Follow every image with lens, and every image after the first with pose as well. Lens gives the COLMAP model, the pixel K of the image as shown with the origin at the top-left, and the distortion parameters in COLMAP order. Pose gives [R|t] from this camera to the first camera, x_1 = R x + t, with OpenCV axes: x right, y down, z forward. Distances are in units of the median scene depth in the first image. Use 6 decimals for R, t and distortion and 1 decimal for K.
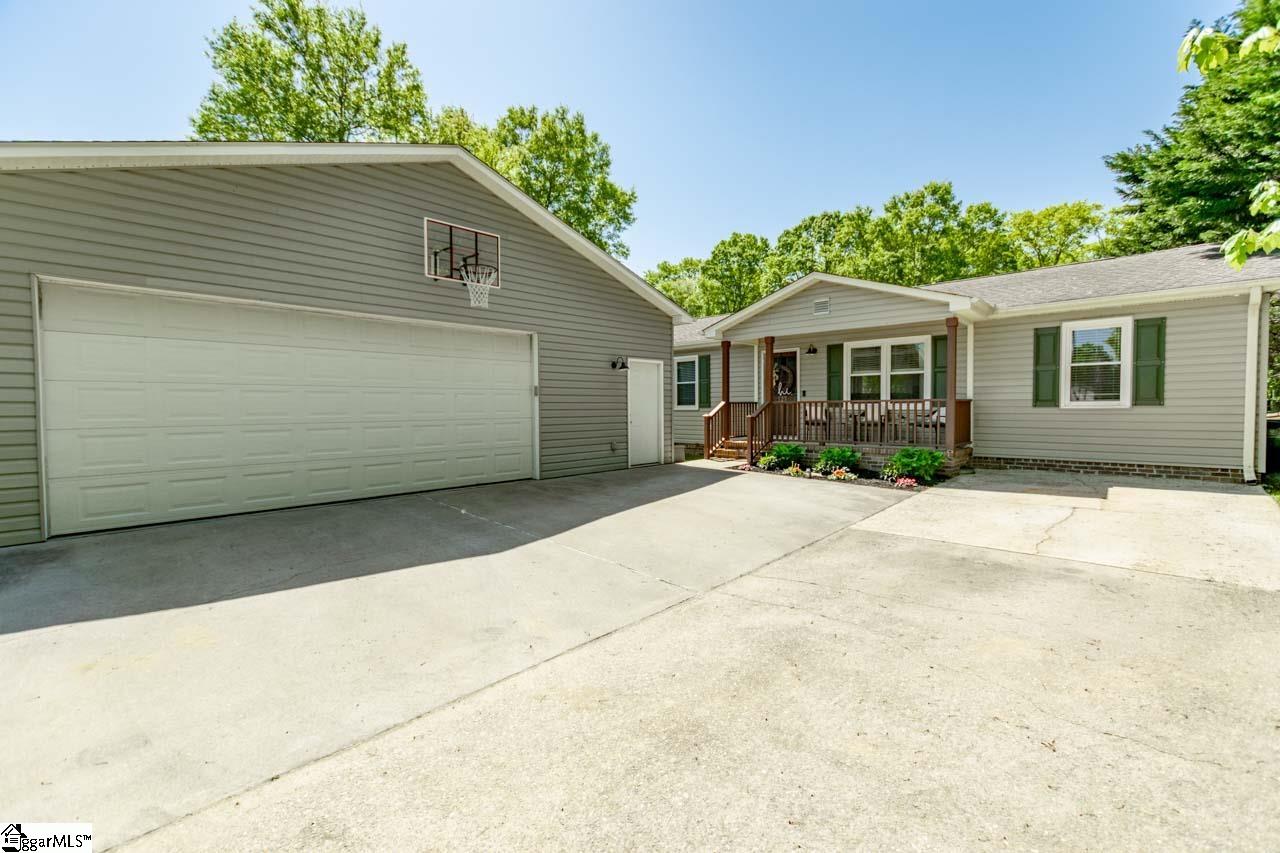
lens RADIAL K [[558.1, 0, 644.8], [0, 558.1, 423.2], [0, 0, 1]] dist [0.001612, -0.000421]
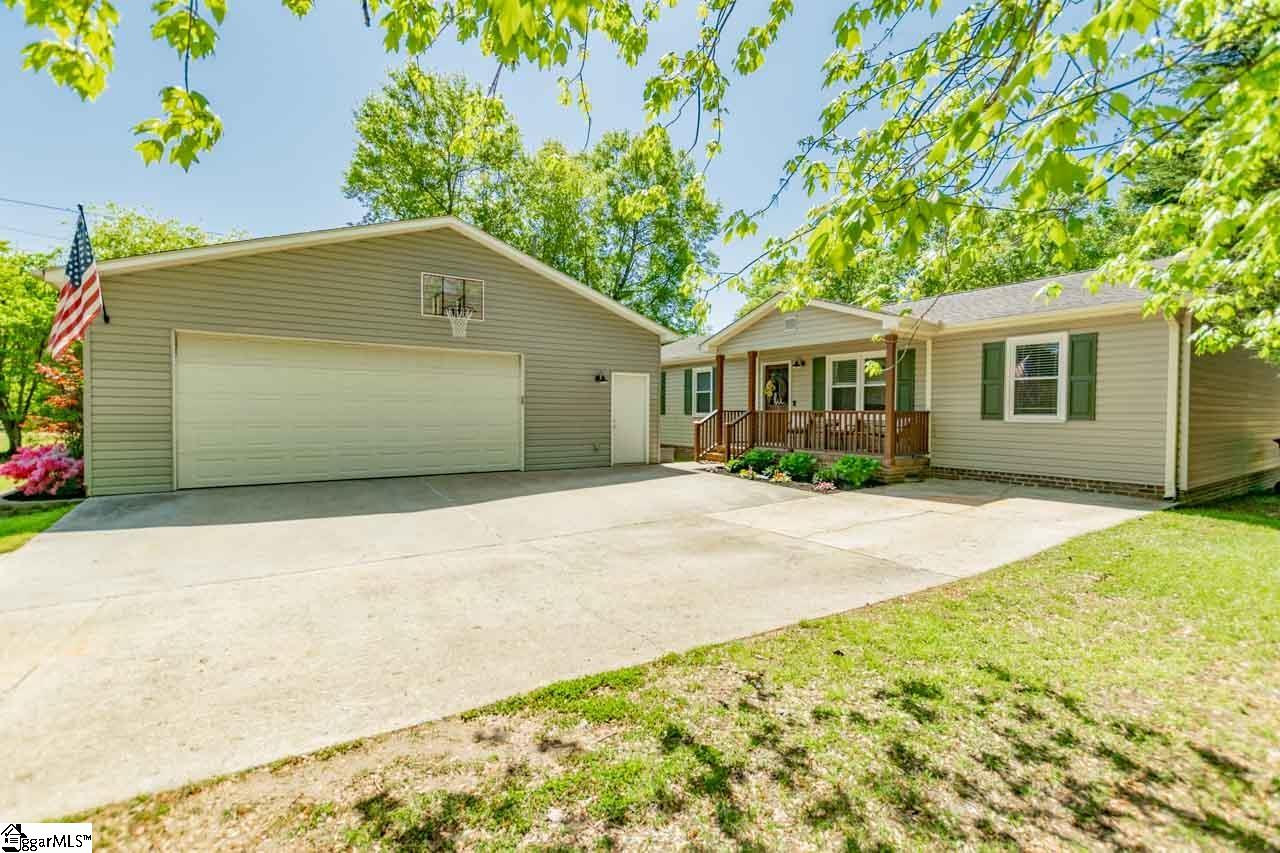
lens RADIAL K [[573.7, 0, 646.5], [0, 573.7, 422.1], [0, 0, 1]] dist [0.000356, -0.000113]
pose [[0.973227, 0.017955, -0.229142, 0.337961], [-0.020532, 0.999750, -0.008867, -0.002648], [0.228926, 0.013334, 0.973353, -0.166101]]
